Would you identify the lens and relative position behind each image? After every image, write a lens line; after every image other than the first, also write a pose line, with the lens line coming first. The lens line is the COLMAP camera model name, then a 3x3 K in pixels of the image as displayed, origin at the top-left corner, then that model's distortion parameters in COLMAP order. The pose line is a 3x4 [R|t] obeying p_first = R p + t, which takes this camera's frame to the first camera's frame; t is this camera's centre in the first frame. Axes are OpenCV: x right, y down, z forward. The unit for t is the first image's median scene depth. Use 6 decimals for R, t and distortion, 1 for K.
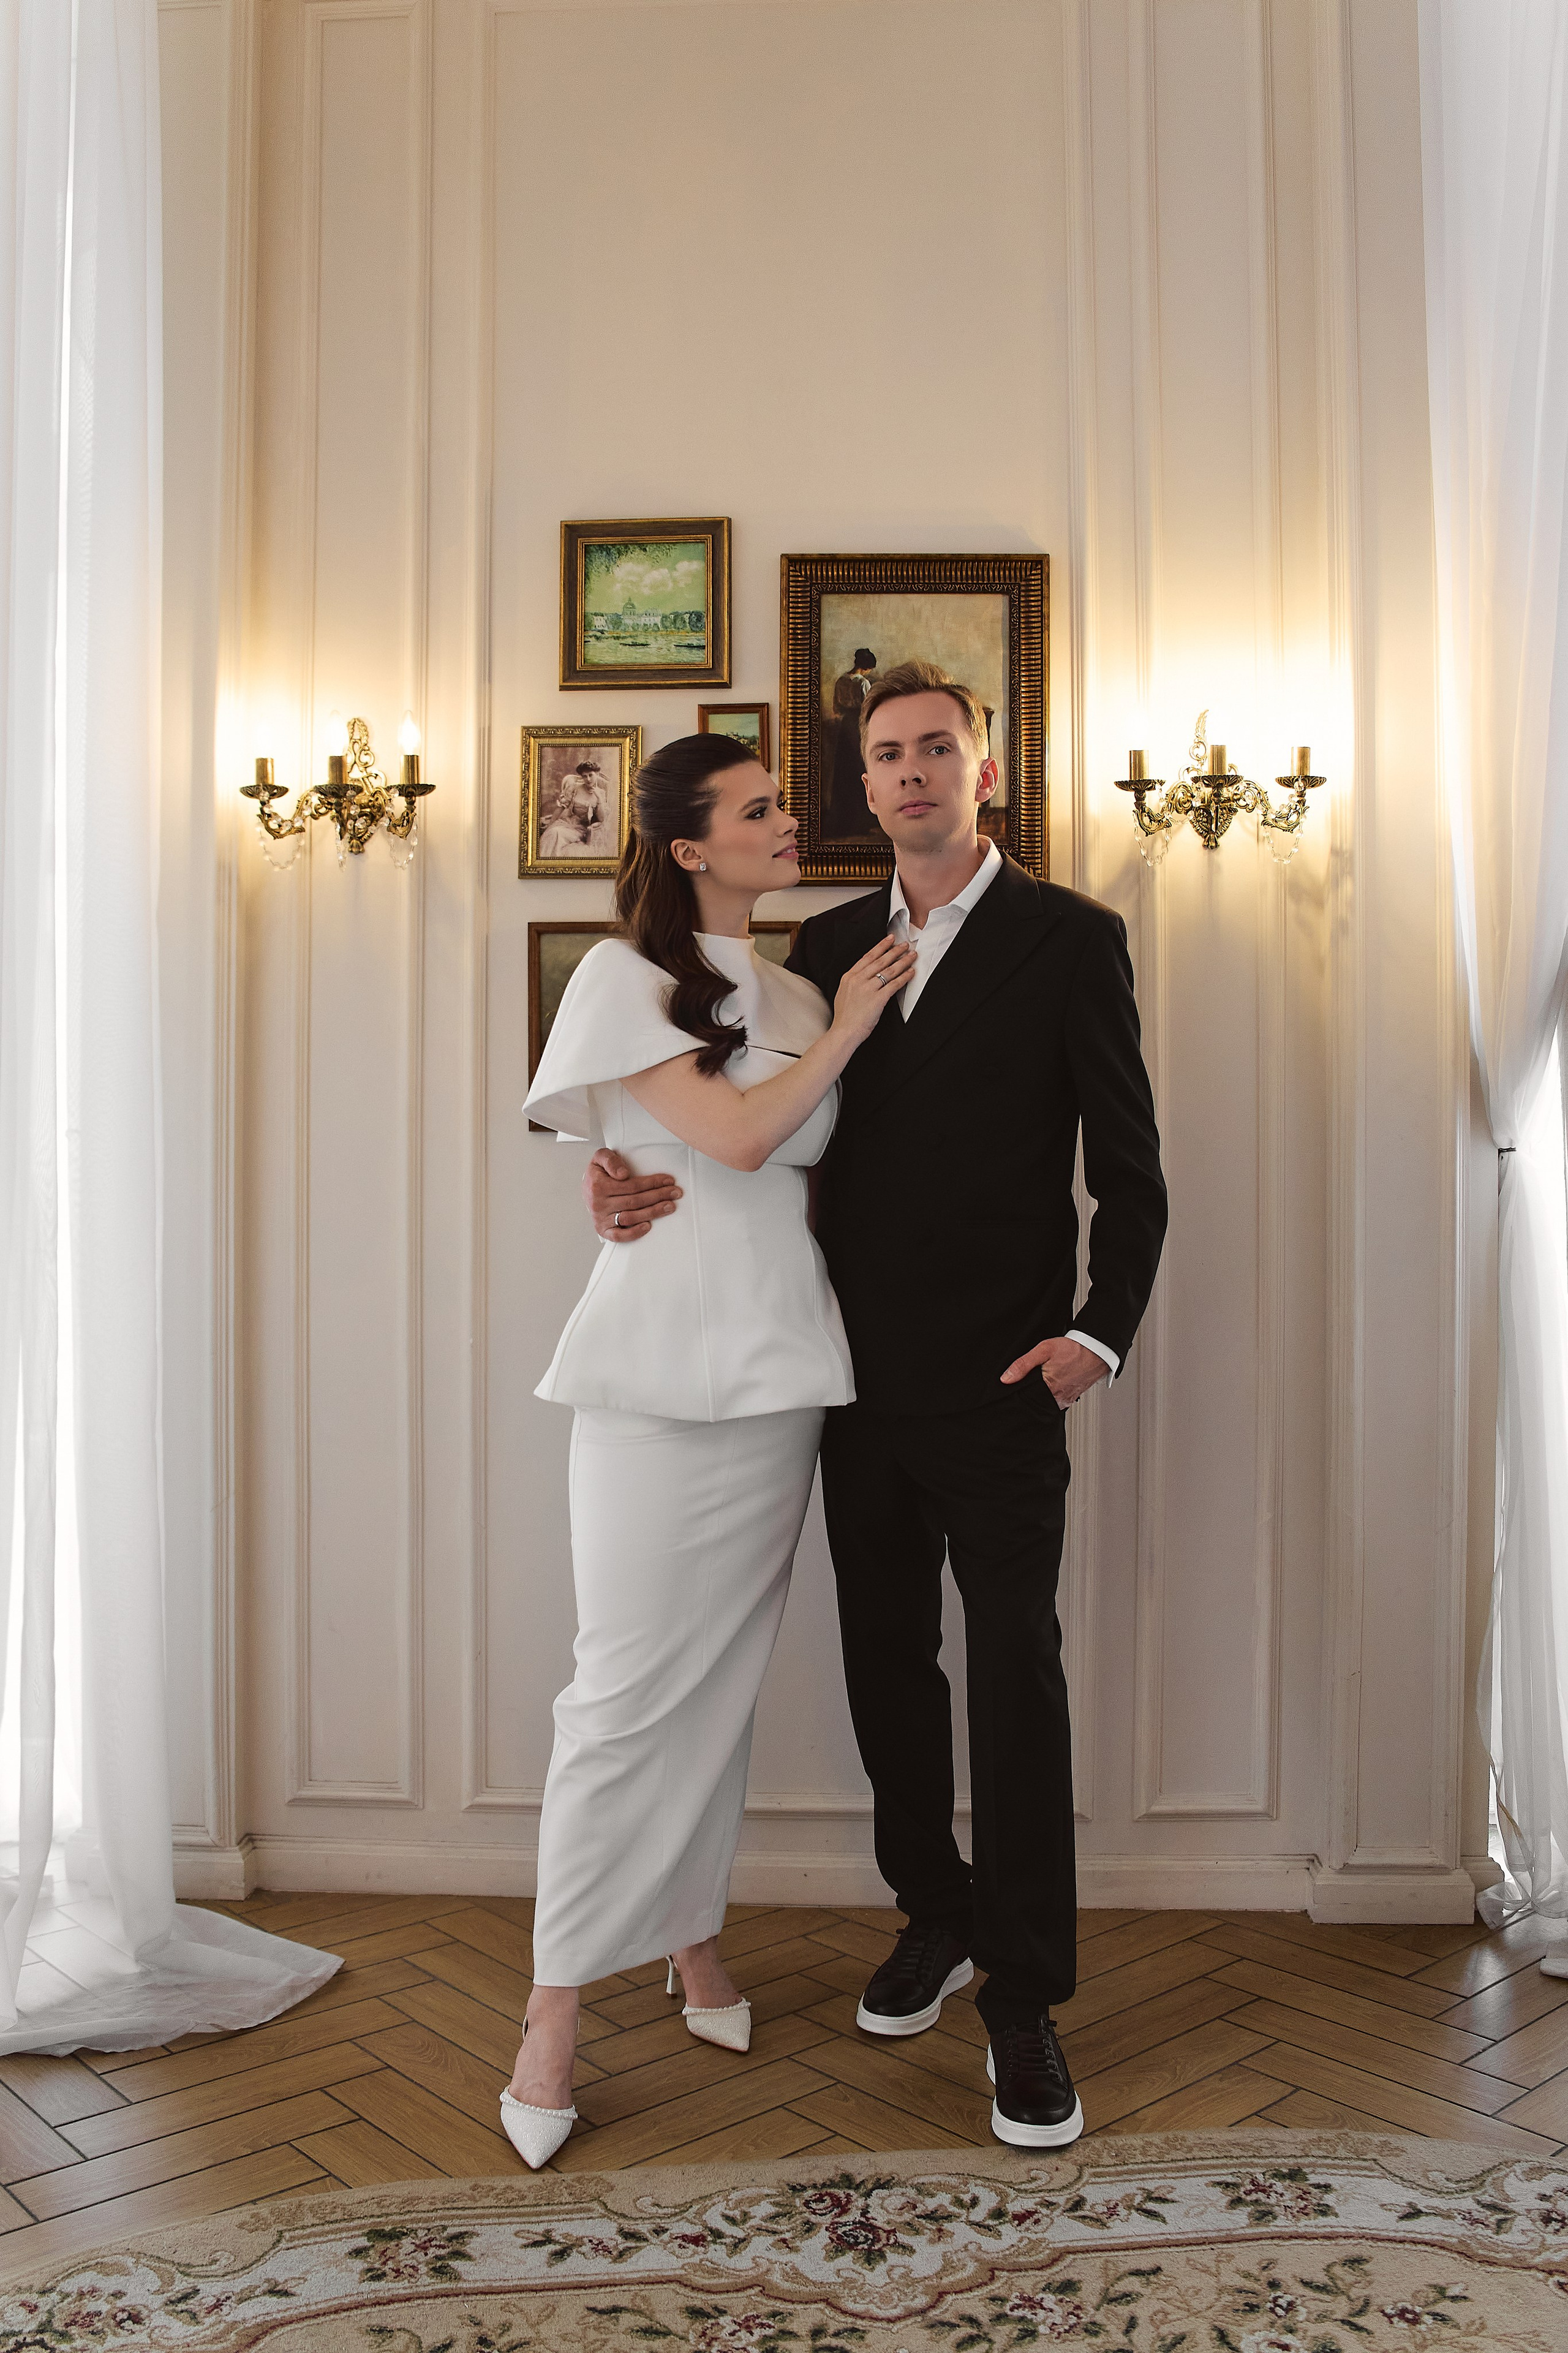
lens RADIAL K [[1992.4, 0, 791.1], [0, 1992.4, 1141.1], [0, 0, 1]] dist [-0.120878, 0.052774]
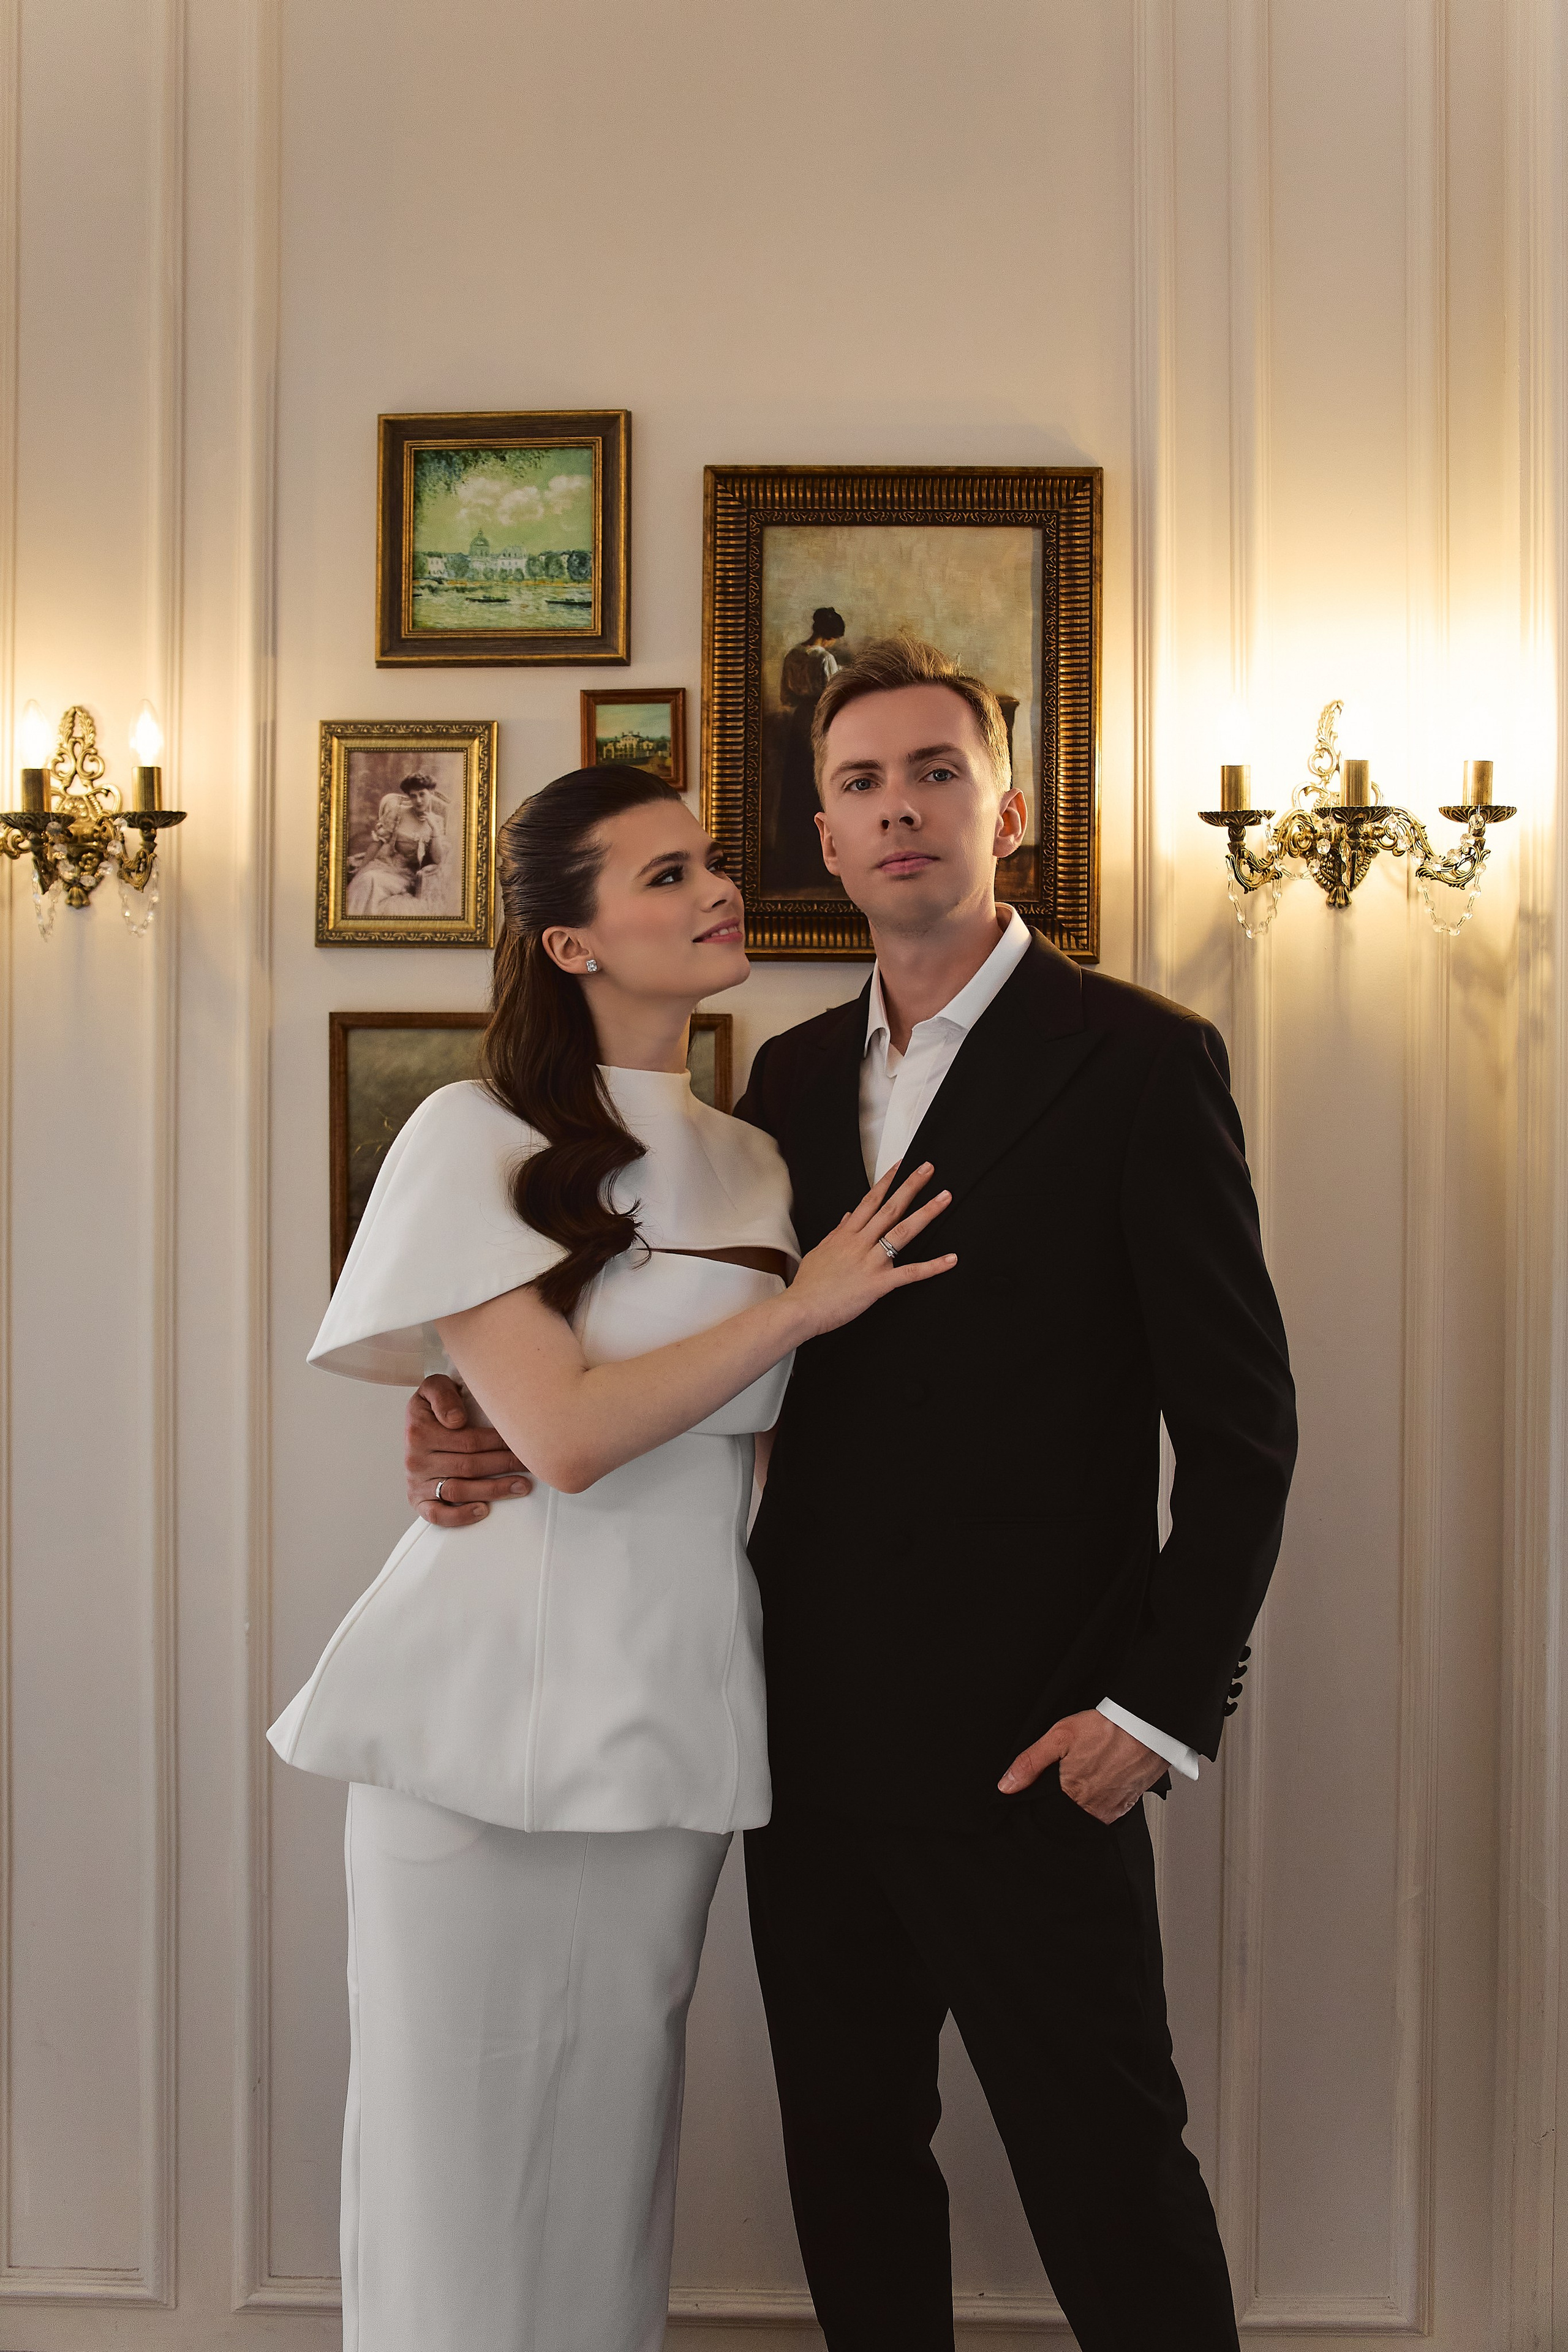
lens RADIAL K [[2387.4, 0, 775.8], [0, 2387.4, 1172.2], [0, 0, 1]] dist [-0.077326, 0.000000]
pose [[0.999963, 0.003261, 0.007967, 0.013630], [-0.003345, 0.999939, 0.010562, -0.065200], [-0.007932, -0.010589, 0.999912, 0.187672]]
